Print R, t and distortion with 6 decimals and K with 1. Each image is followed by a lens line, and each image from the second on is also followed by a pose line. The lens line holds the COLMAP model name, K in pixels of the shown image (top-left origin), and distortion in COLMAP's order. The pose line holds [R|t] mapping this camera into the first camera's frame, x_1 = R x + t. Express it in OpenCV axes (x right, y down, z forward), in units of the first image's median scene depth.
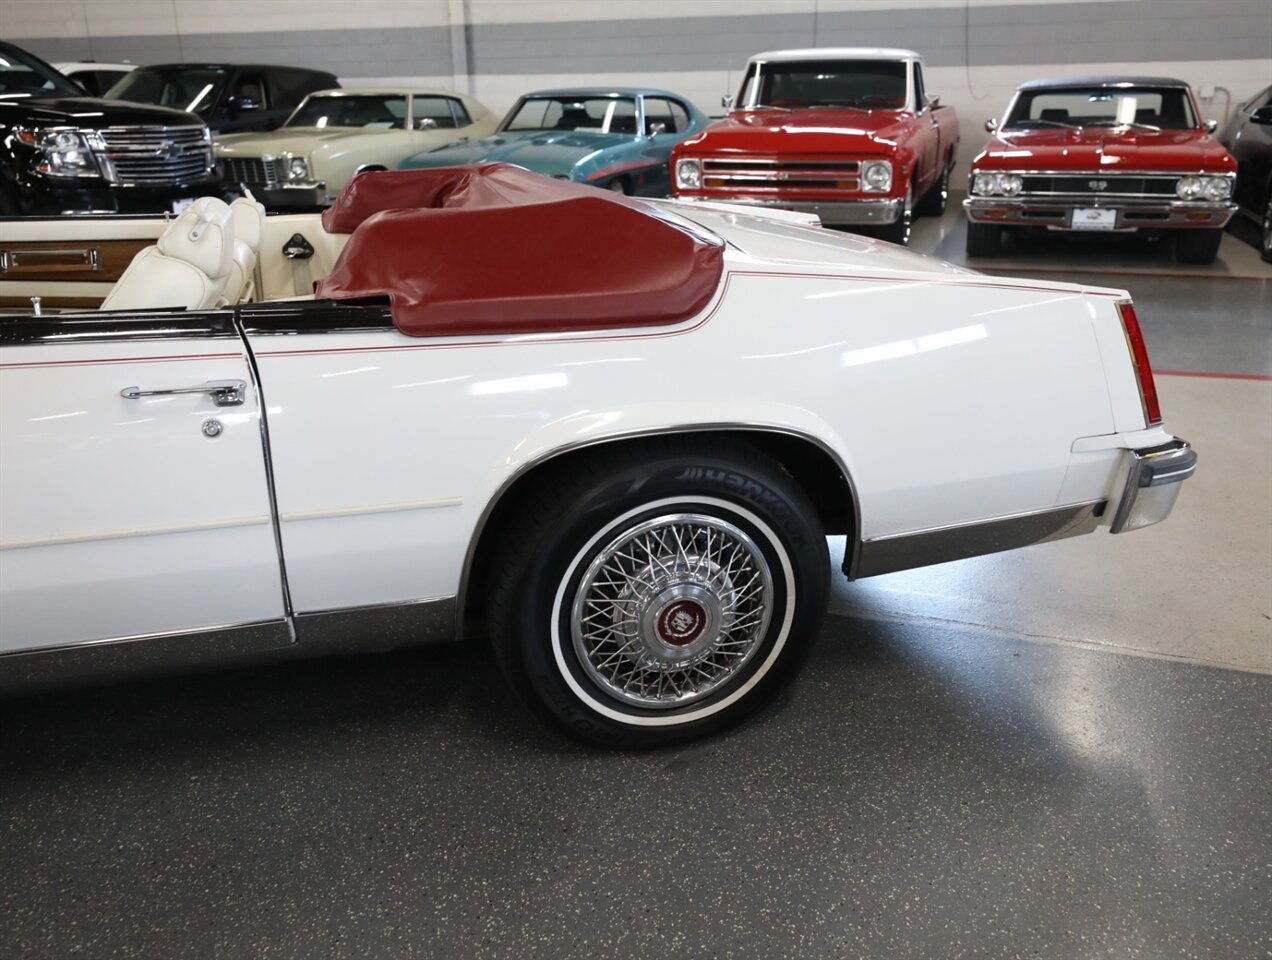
lens RADIAL K [[1090.2, 0, 642.1], [0, 1090.2, 475.3], [0, 0, 1]] dist [-0.001194, 0.022022]
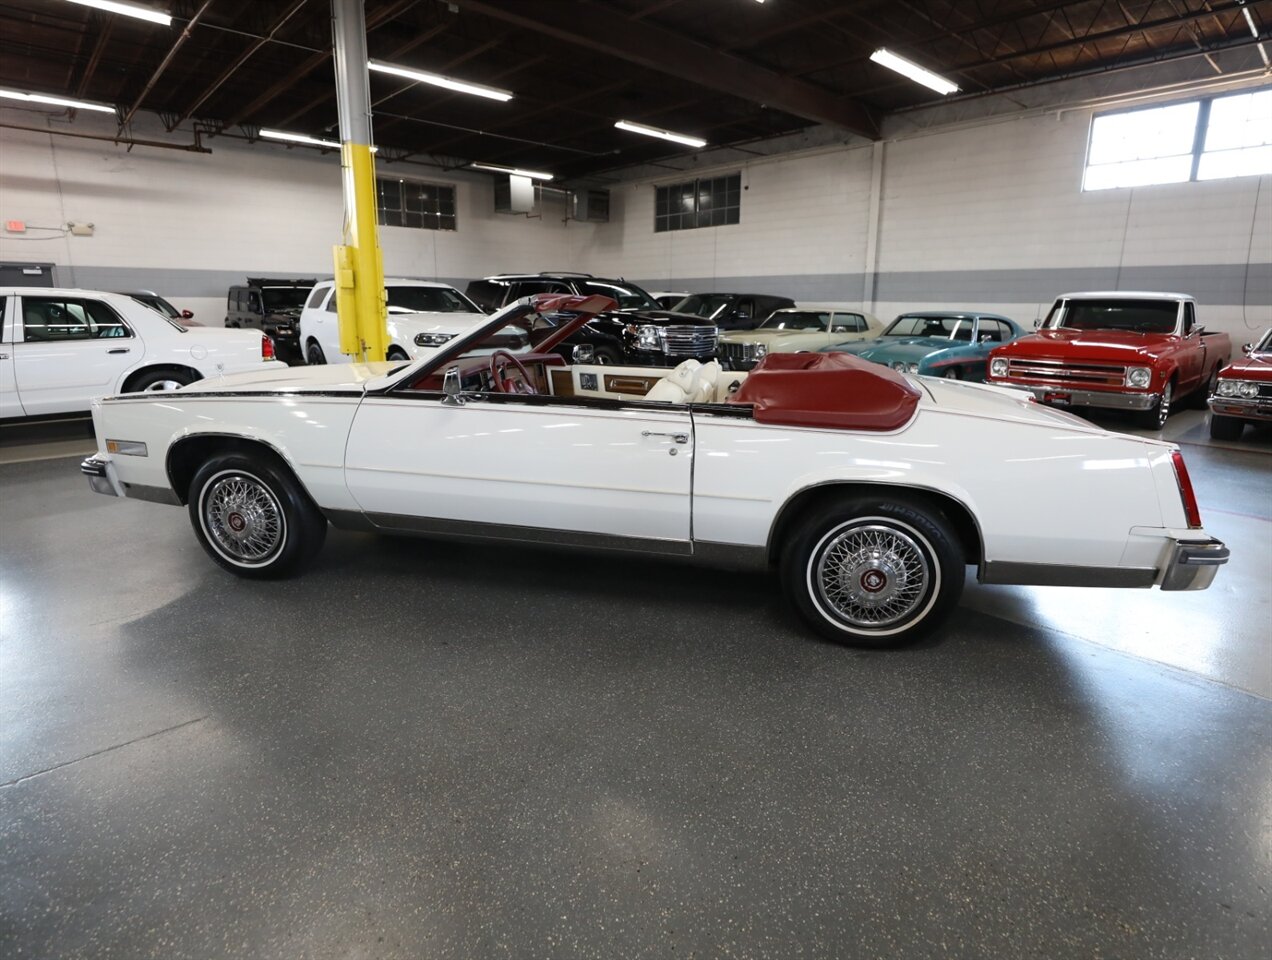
lens RADIAL K [[684.7, 0, 636.0], [0, 684.7, 480.0], [0, 0, 1]] dist [-0.029644, 0.001029]
pose [[0.881786, 0.134484, -0.452071, 0.045732], [-0.174939, 0.983375, -0.048689, 0.021496], [0.438007, 0.122018, 0.890652, -0.076609]]
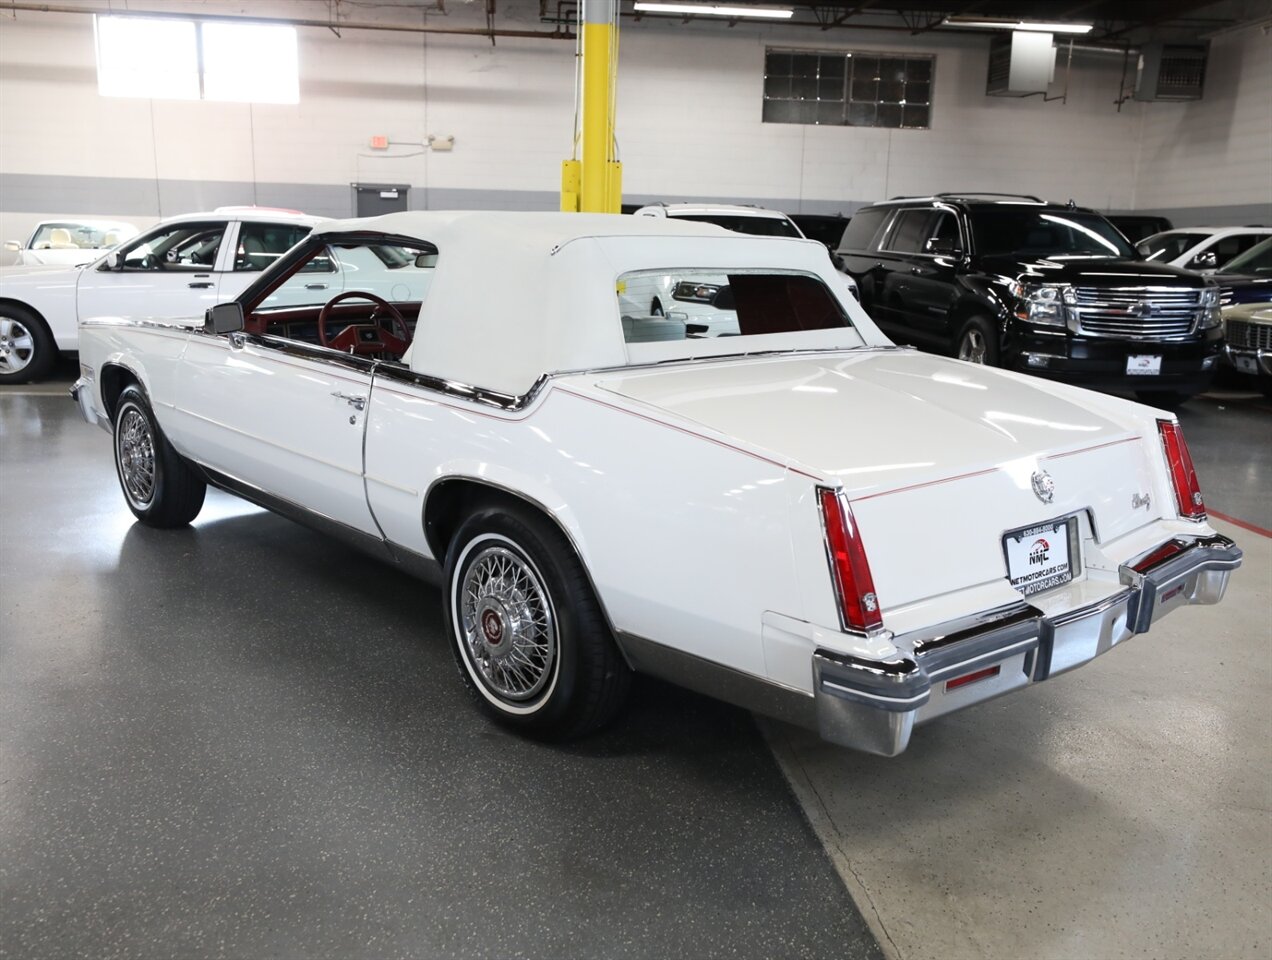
lens RADIAL K [[1137.5, 0, 612.5], [0, 1137.5, 478.2], [0, 0, 1]] dist [-0.008099, 0.013339]
pose [[0.431251, 0.206751, -0.878224, 0.317391], [-0.326112, 0.943300, 0.061934, -0.043655], [0.841233, 0.259690, 0.474223, 0.092348]]
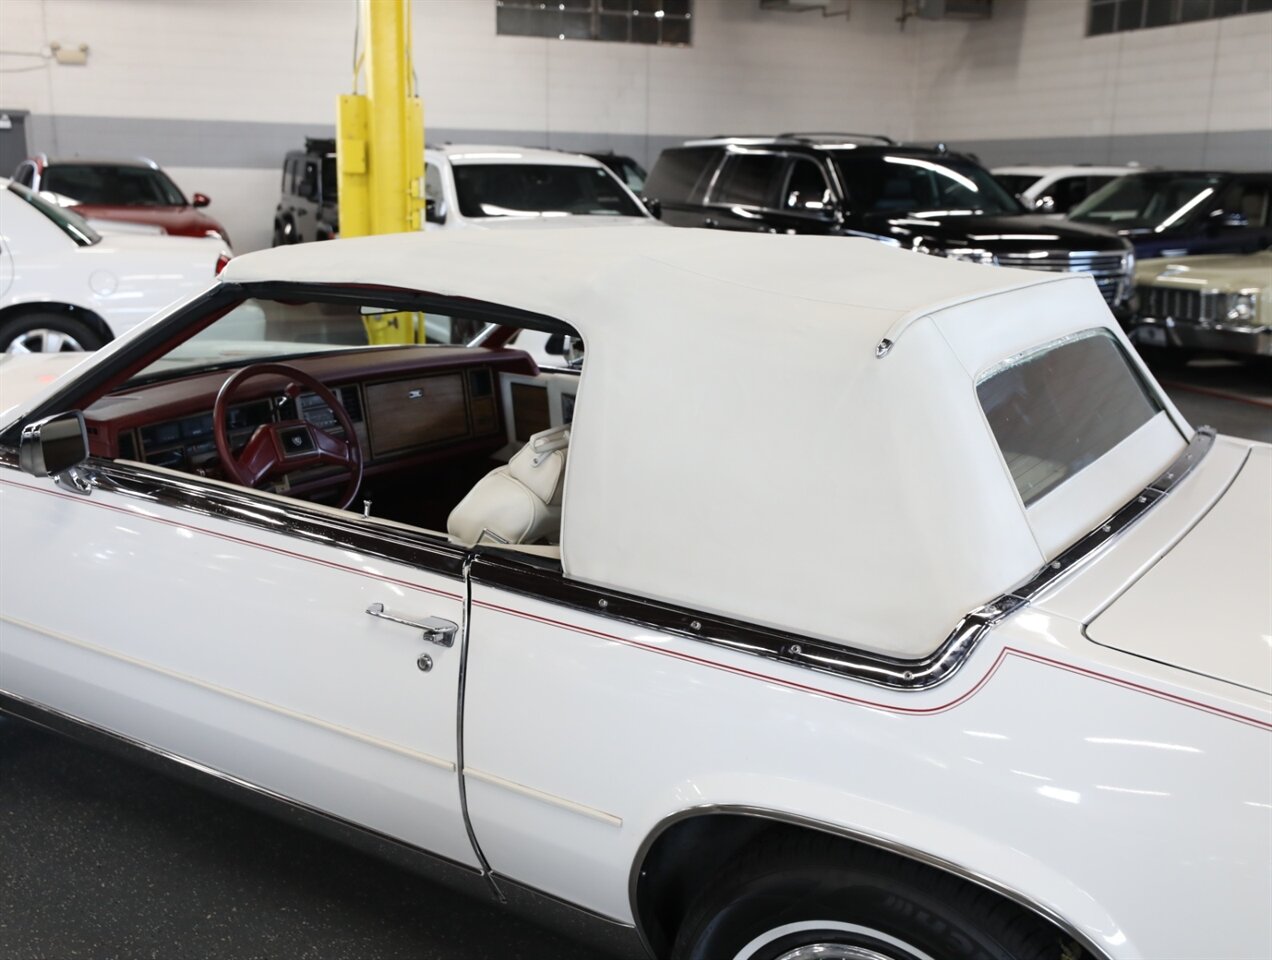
lens RADIAL K [[1308.0, 0, 636.0], [0, 1308.0, 480.0], [0, 0, 1]] dist [0.012255, 0.017841]
pose [[0.669913, 0.190810, -0.717501, 0.113383], [-0.267507, 0.963534, 0.006474, -0.052711], [0.692572, 0.187599, 0.696527, 0.053118]]
